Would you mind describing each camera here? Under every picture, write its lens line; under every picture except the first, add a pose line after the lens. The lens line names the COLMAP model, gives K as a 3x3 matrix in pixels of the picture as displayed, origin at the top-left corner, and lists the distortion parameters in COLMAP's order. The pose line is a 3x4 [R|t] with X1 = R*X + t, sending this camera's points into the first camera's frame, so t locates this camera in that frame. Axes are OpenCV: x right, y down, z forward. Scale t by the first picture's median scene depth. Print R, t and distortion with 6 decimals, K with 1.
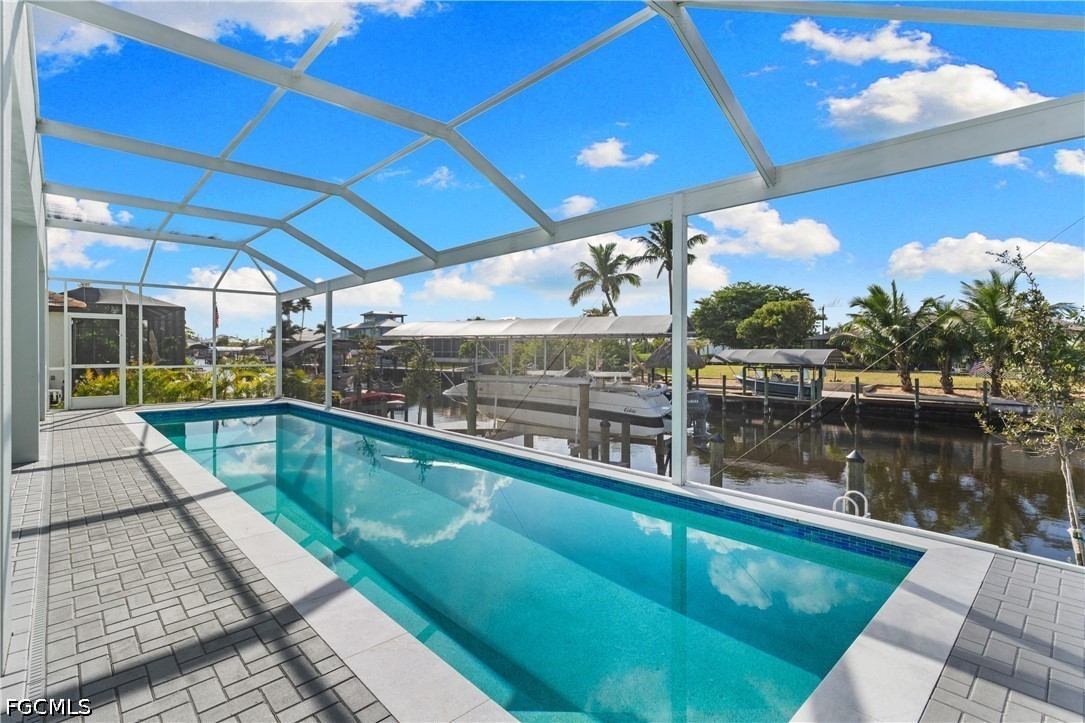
lens RADIAL K [[519.7, 0, 539.8], [0, 519.7, 344.0], [0, 0, 1]] dist [-0.000801, 0.000537]
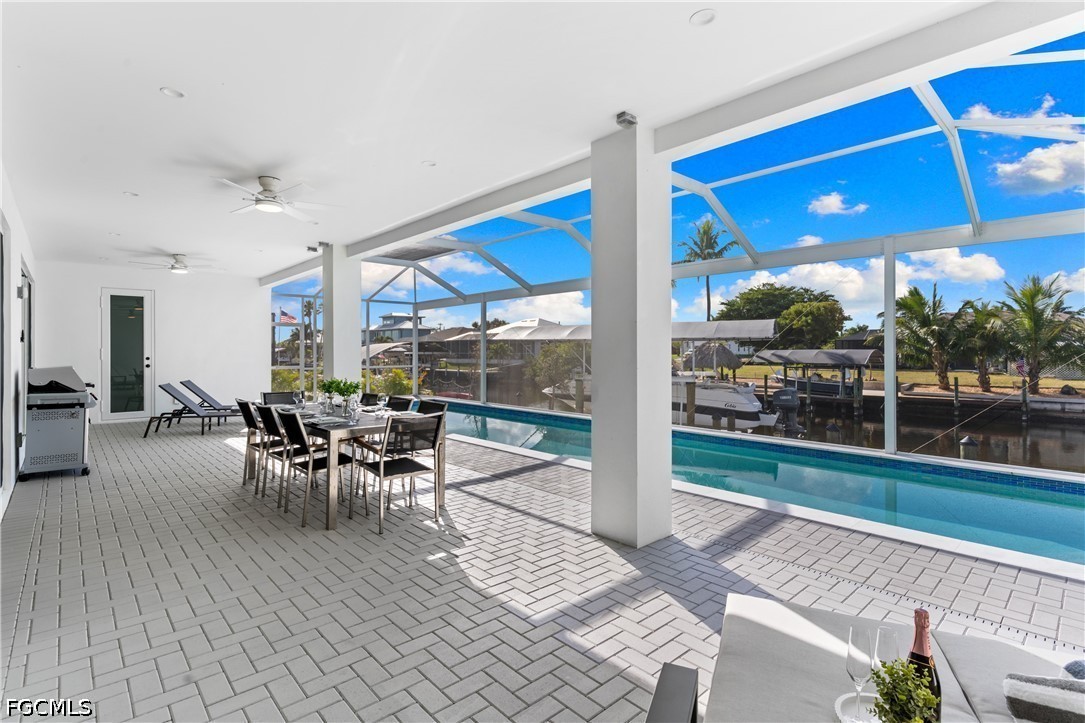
lens RADIAL K [[519.7, 0, 539.8], [0, 519.7, 344.0], [0, 0, 1]] dist [-0.000801, 0.000537]
pose [[0.999896, -0.004327, -0.013754, -0.088232], [0.004299, 0.999989, -0.002047, -0.001562], [0.013762, 0.001987, 0.999903, -0.049471]]
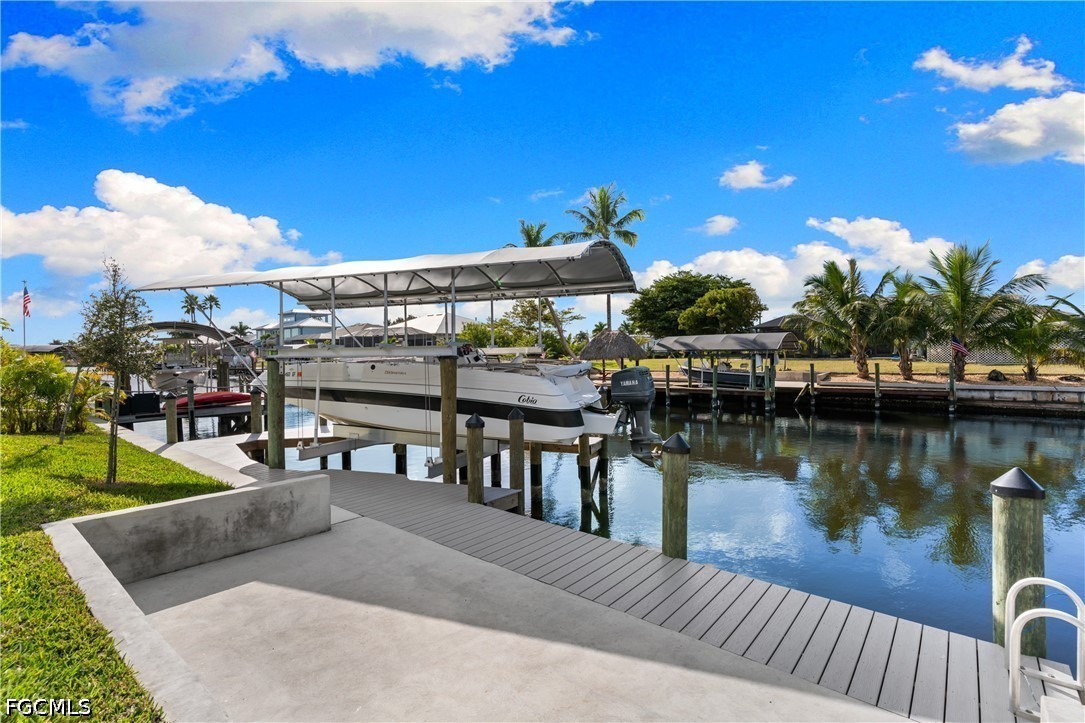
lens RADIAL K [[521.8, 0, 539.2], [0, 521.8, 354.2], [0, 0, 1]] dist [0.001979, 0.000486]
pose [[0.994166, -0.015584, 0.106728, 0.049607], [0.013952, 0.999774, 0.016013, 0.026437], [-0.106953, -0.014430, 0.994159, 0.159994]]
